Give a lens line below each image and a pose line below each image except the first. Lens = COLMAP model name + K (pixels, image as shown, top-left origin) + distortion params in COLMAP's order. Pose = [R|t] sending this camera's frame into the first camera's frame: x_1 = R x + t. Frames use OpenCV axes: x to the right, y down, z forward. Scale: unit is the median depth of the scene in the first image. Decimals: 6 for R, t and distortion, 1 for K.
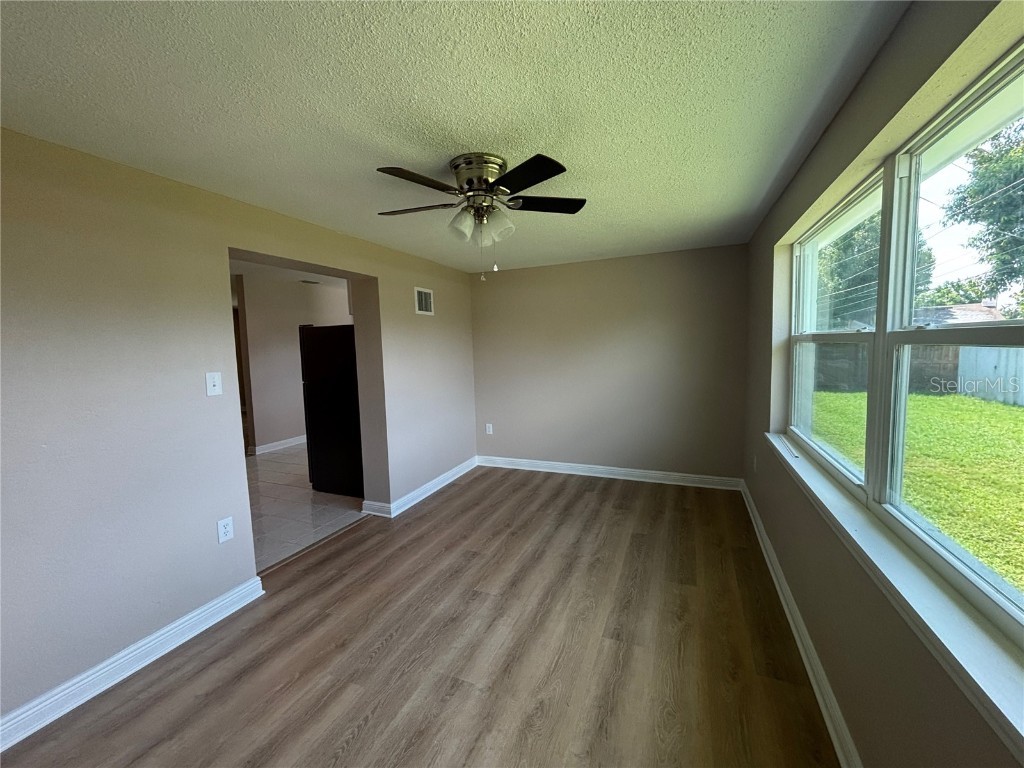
lens RADIAL K [[414.7, 0, 511.5], [0, 414.7, 381.6], [0, 0, 1]] dist [-0.000342, 0.000900]
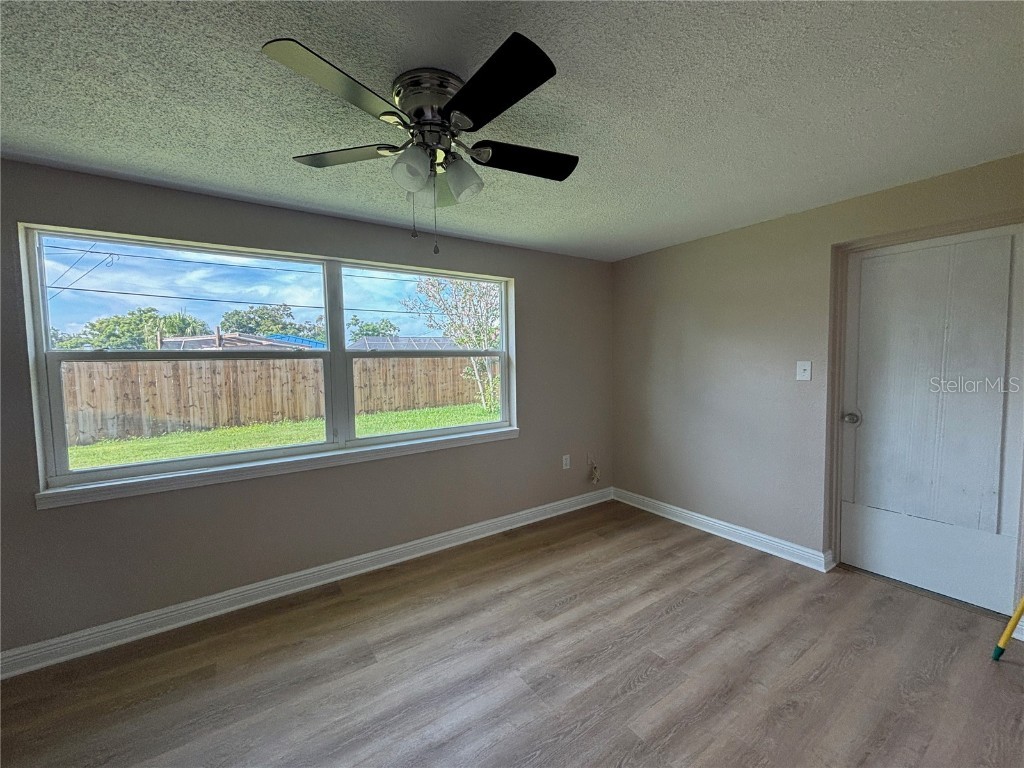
lens RADIAL K [[414.7, 0, 514.9], [0, 414.7, 385.5], [0, 0, 1]] dist [-0.000342, 0.000900]
pose [[-0.841577, 0.002639, 0.540131, -0.604493], [0.082442, 0.988899, 0.123621, -0.100734], [-0.533809, 0.148566, -0.832452, 1.675104]]
